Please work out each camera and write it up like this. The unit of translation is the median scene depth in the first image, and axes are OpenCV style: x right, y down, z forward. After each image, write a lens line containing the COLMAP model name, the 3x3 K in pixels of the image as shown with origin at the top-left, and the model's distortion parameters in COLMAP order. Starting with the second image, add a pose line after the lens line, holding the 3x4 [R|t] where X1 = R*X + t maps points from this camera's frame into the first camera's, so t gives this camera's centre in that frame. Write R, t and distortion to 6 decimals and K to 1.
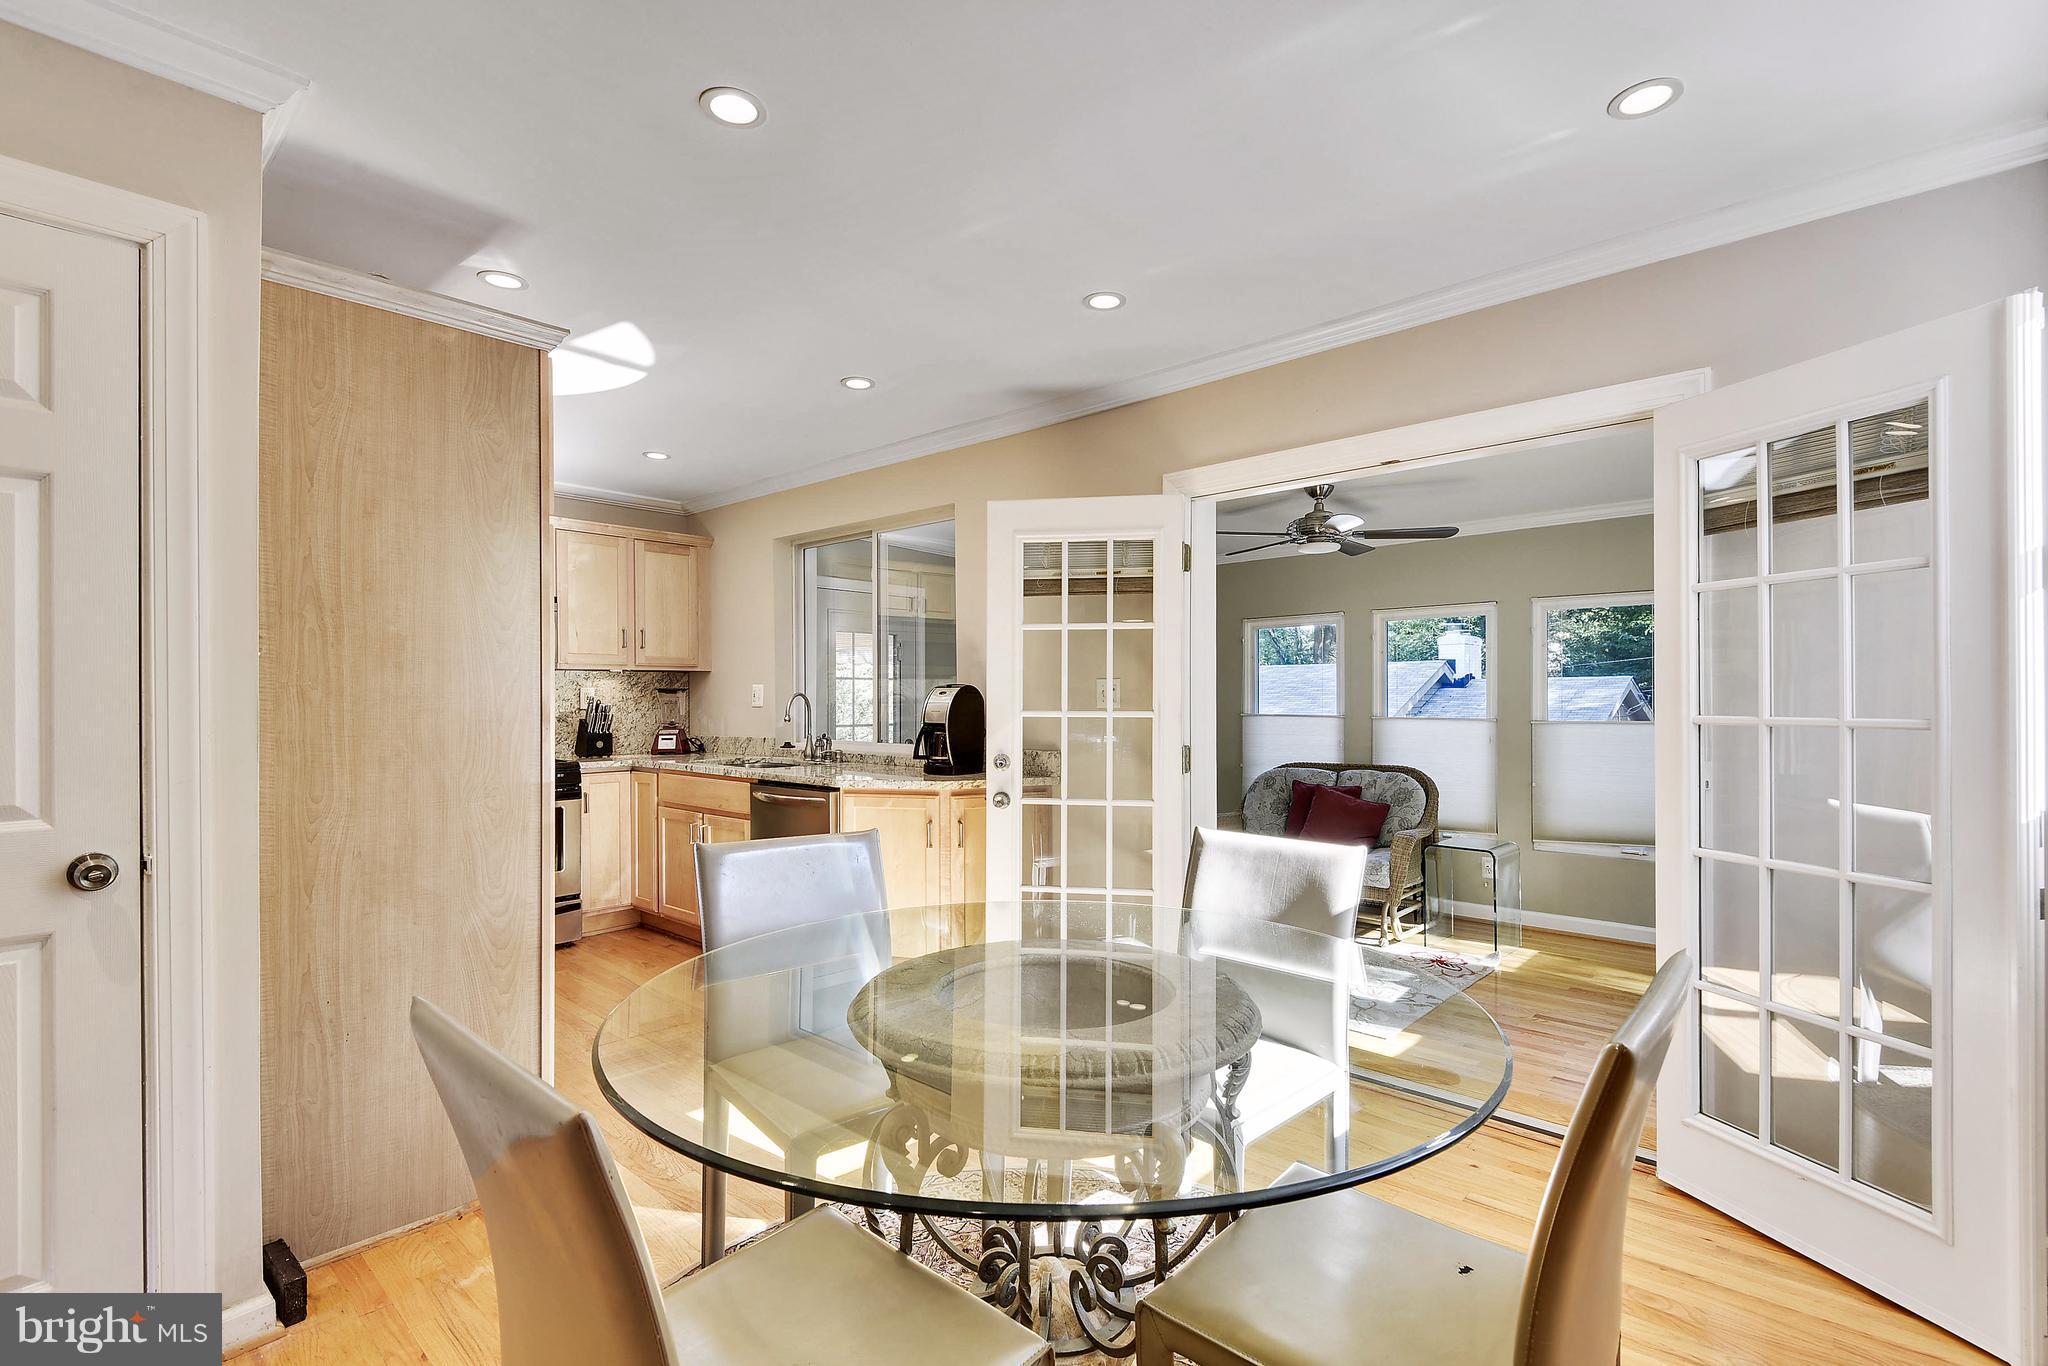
lens RADIAL K [[920.7, 0, 1046.4], [0, 920.7, 695.1], [0, 0, 1]] dist [-0.000122, -0.000254]
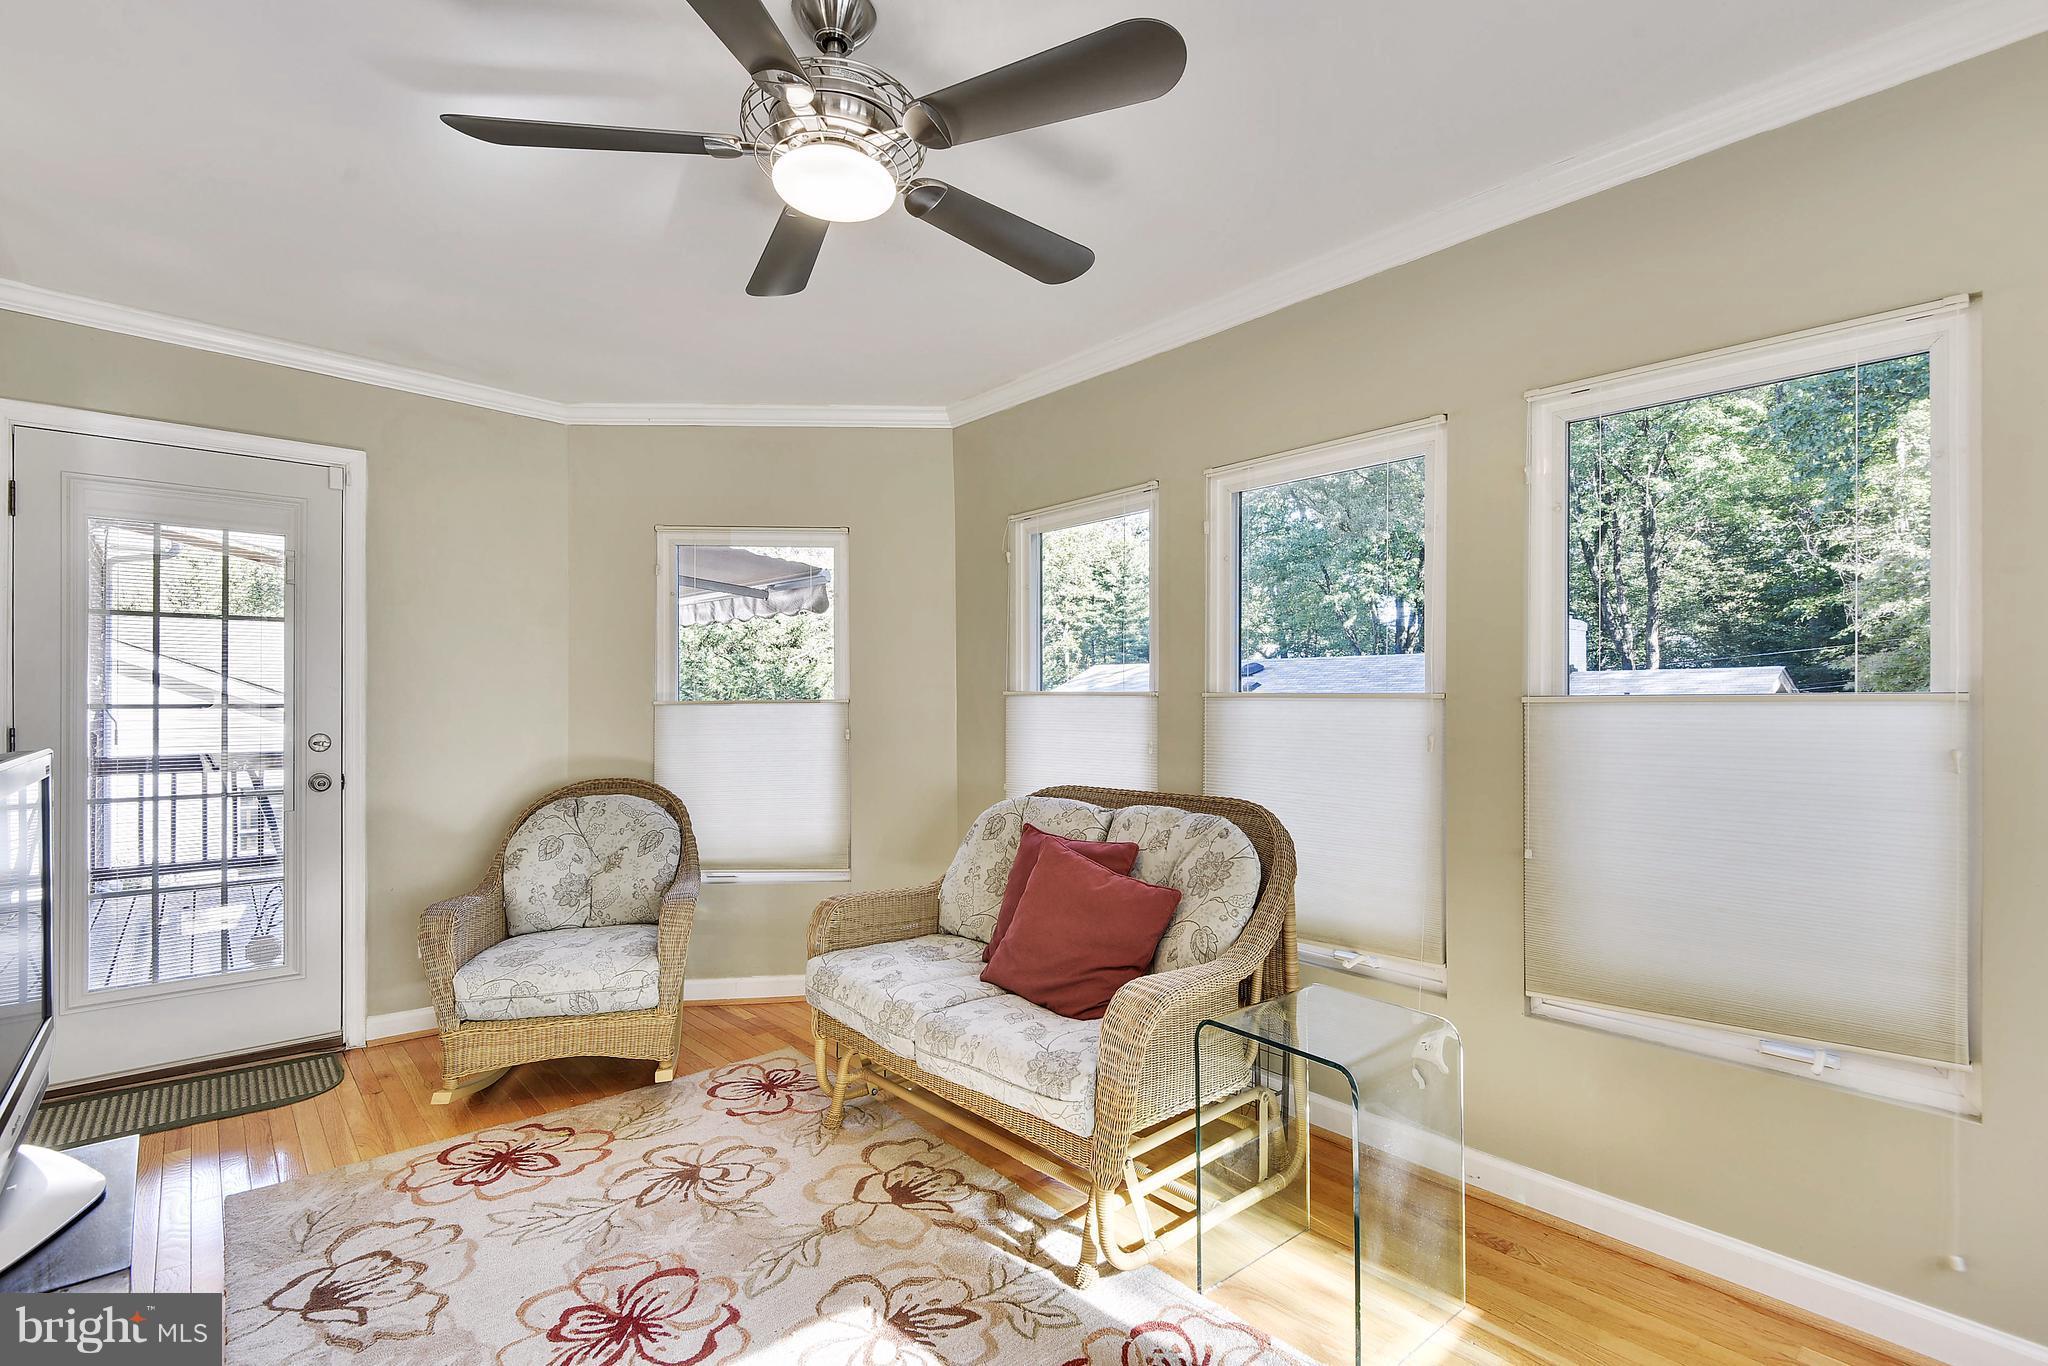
lens RADIAL K [[920.7, 0, 1046.4], [0, 920.7, 695.1], [0, 0, 1]] dist [-0.000122, -0.000254]
pose [[0.994104, 0.000055, -0.108427, 0.346627], [-0.000912, 0.999969, -0.007855, 0.030504], [0.108423, 0.007908, 0.994073, 0.551523]]
